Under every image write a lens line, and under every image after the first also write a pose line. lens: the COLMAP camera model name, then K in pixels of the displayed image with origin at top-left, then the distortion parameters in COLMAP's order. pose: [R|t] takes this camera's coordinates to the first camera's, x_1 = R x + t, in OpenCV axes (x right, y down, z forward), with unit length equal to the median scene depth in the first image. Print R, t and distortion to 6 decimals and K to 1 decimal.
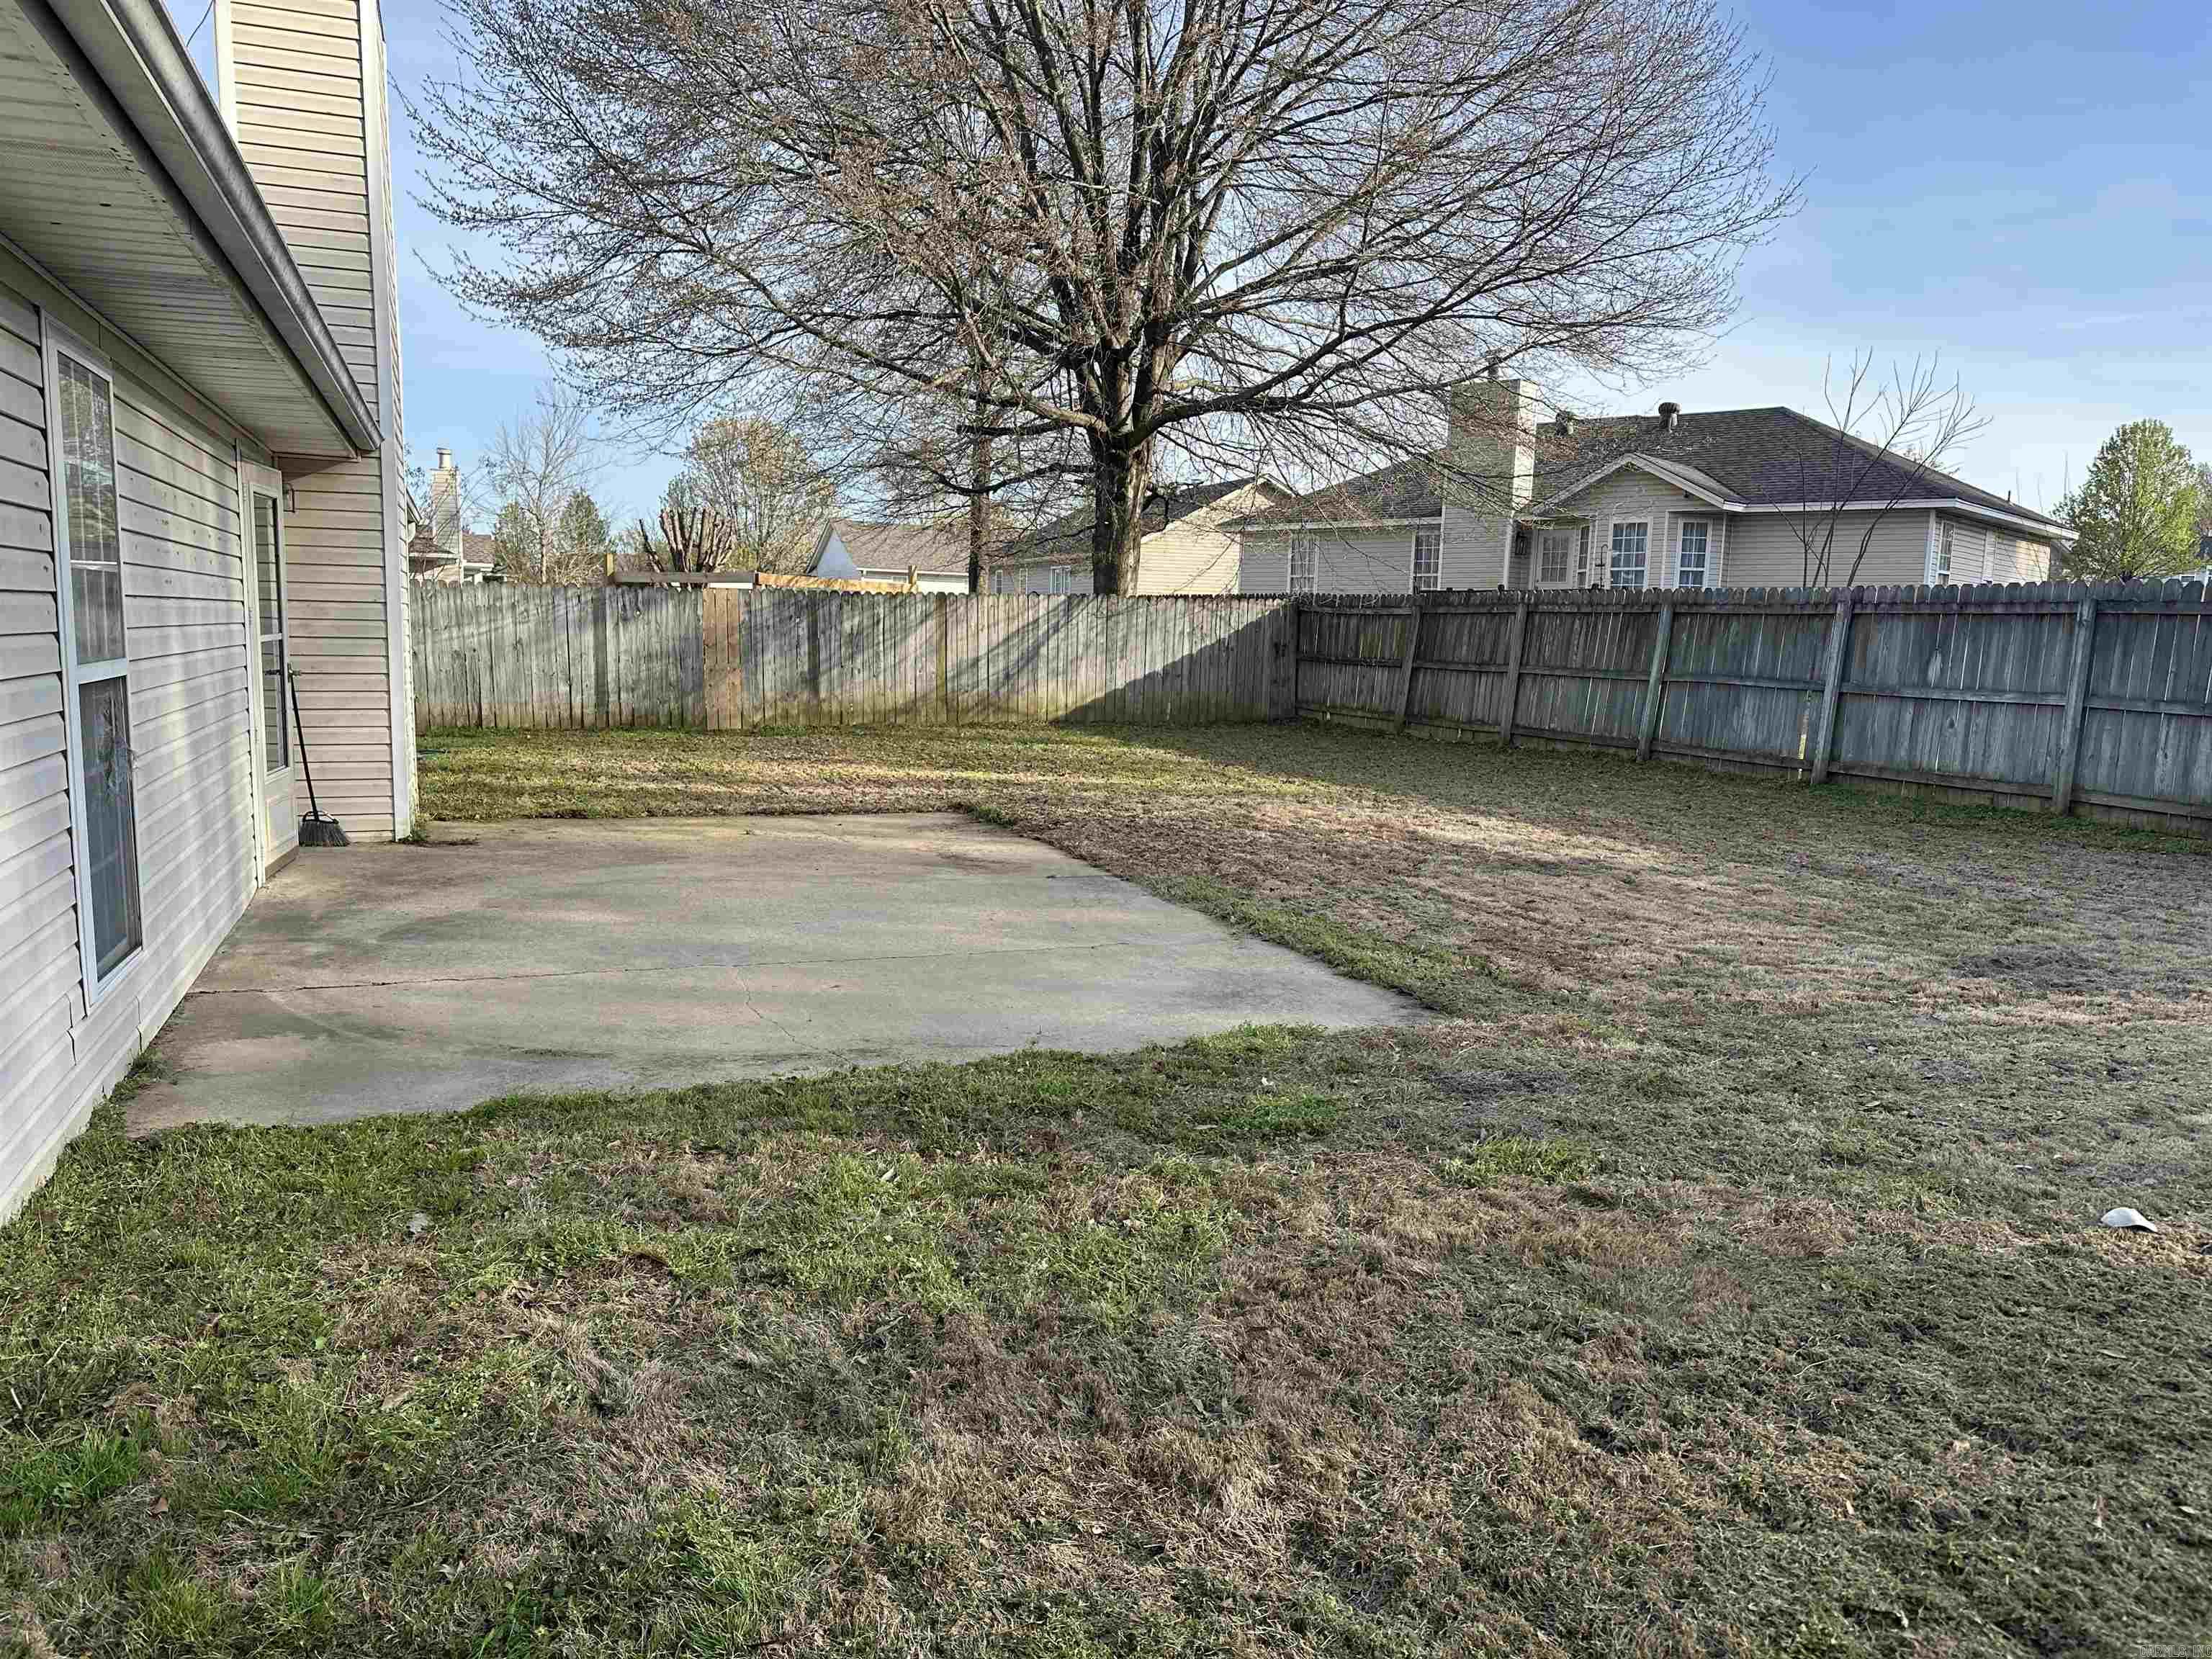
lens RADIAL K [[1570.2, 0, 1118.3], [0, 1570.2, 839.9], [0, 0, 1]] dist [0.053476, -0.056633]
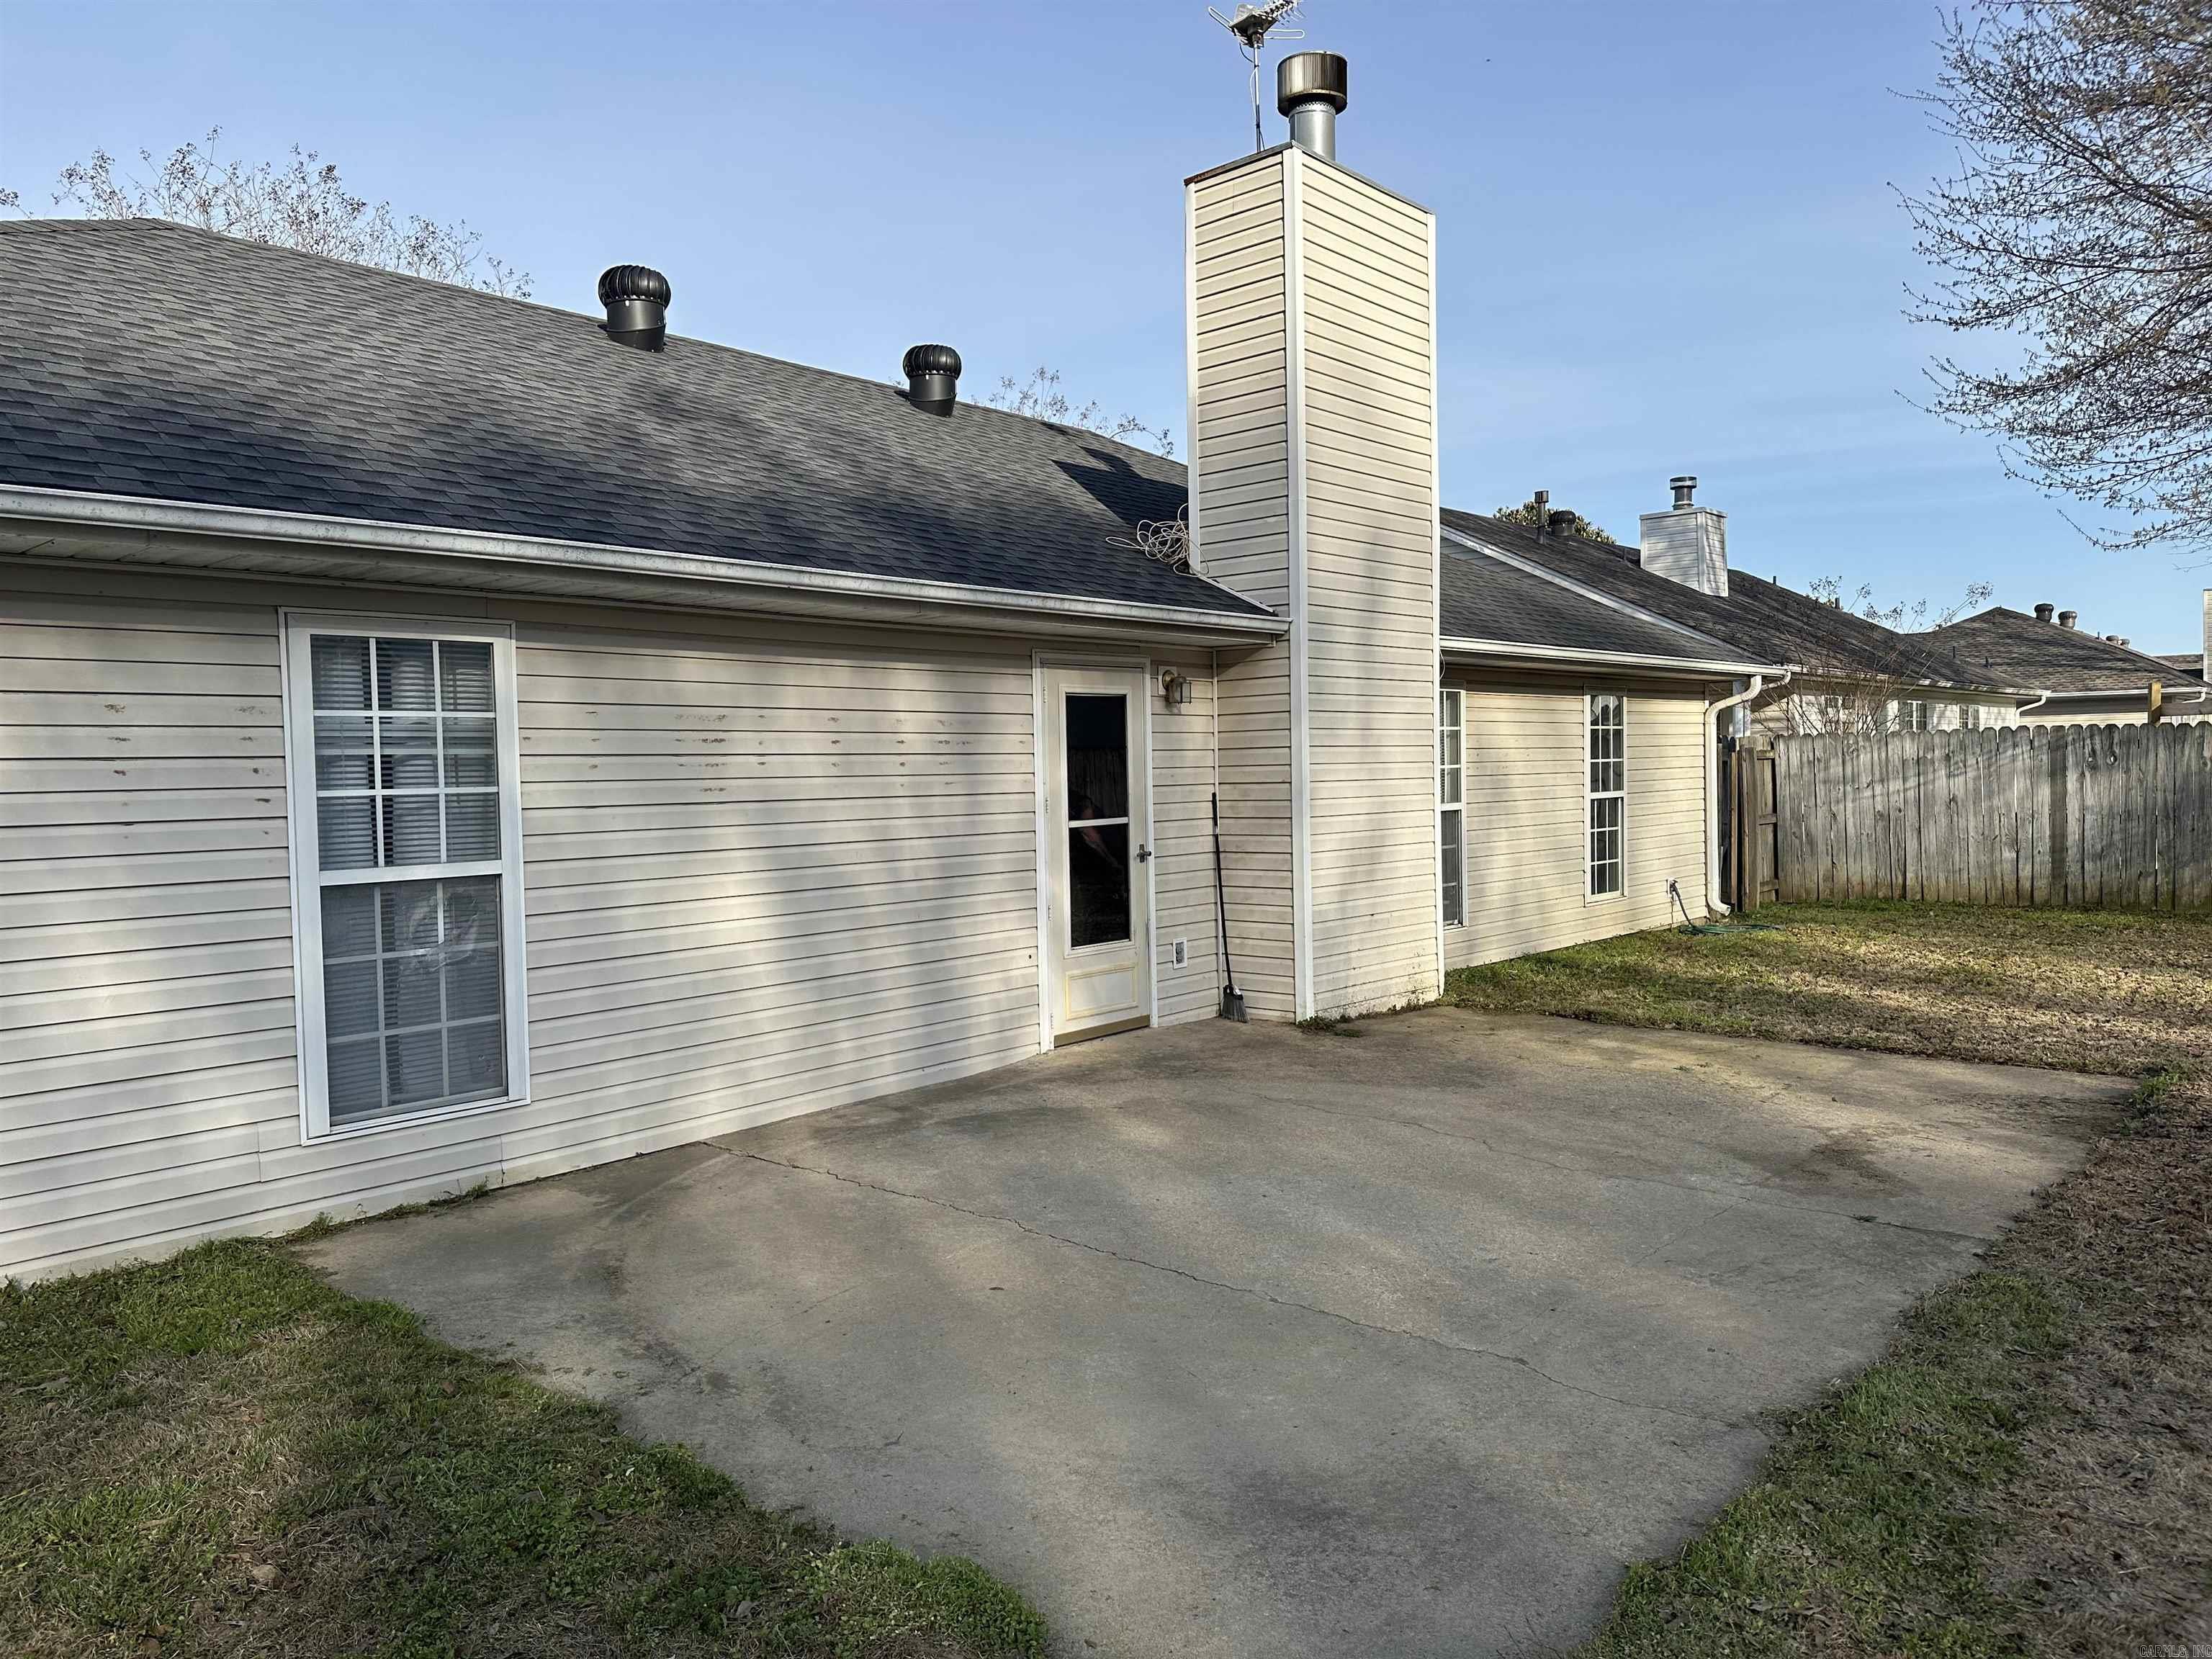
lens RADIAL K [[1570.2, 0, 1110.6], [0, 1570.2, 824.7], [0, 0, 1]] dist [0.053476, -0.056633]
pose [[0.443794, 0.001261, -0.896128, 0.348876], [-0.092292, 0.994746, -0.044306, -0.066424], [0.891364, 0.102368, 0.441579, 0.466104]]
